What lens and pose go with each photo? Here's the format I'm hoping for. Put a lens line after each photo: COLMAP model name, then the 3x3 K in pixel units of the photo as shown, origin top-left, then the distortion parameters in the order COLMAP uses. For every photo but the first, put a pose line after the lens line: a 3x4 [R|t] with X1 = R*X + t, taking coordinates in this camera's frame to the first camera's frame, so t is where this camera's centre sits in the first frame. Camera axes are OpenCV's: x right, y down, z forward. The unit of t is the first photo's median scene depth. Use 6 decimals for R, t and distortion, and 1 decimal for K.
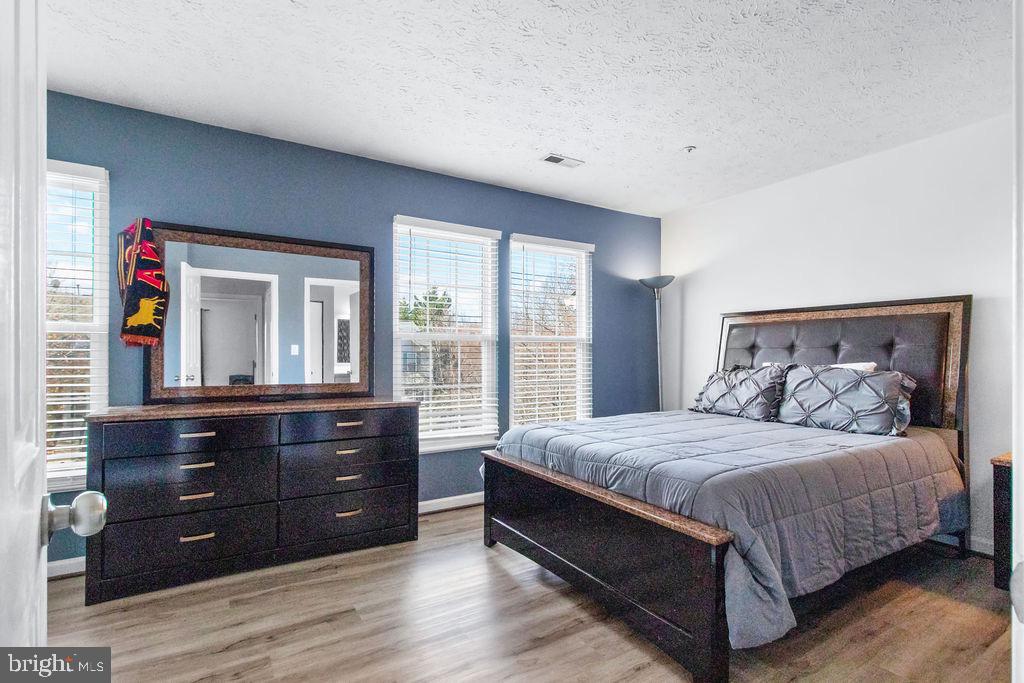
lens RADIAL K [[497.5, 0, 513.1], [0, 497.5, 354.5], [0, 0, 1]] dist [0.001657, 0.000118]
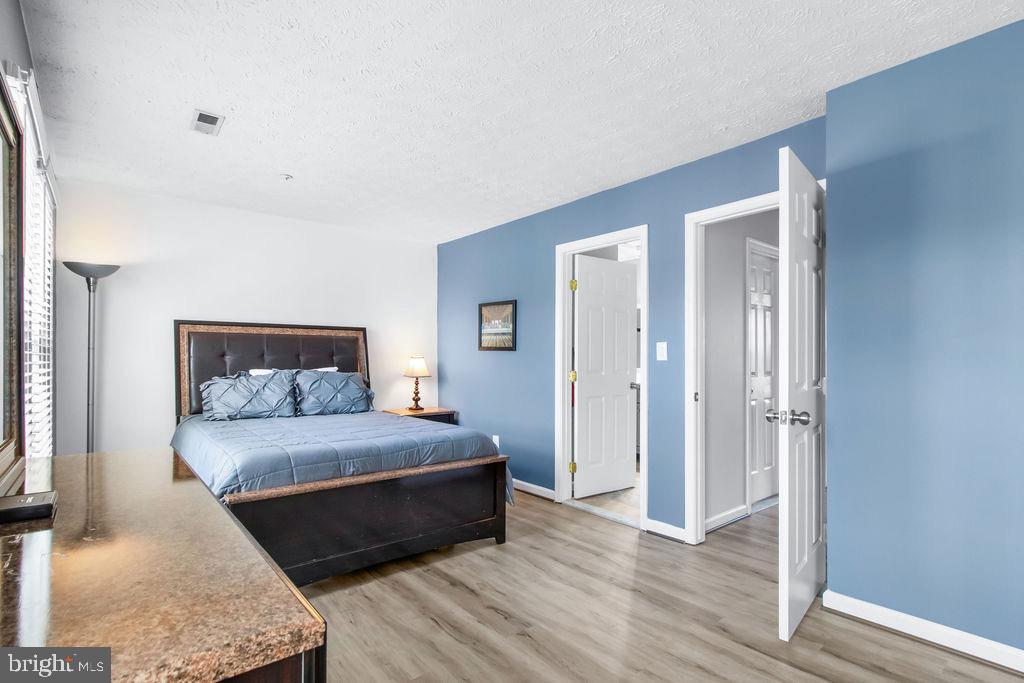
lens RADIAL K [[497.5, 0, 513.1], [0, 497.5, 354.5], [0, 0, 1]] dist [0.001657, 0.000118]
pose [[-0.141811, 0.006651, 0.989871, -0.865175], [0.000914, 0.999978, -0.006588, -0.012008], [-0.989893, -0.000029, -0.141814, 0.704483]]
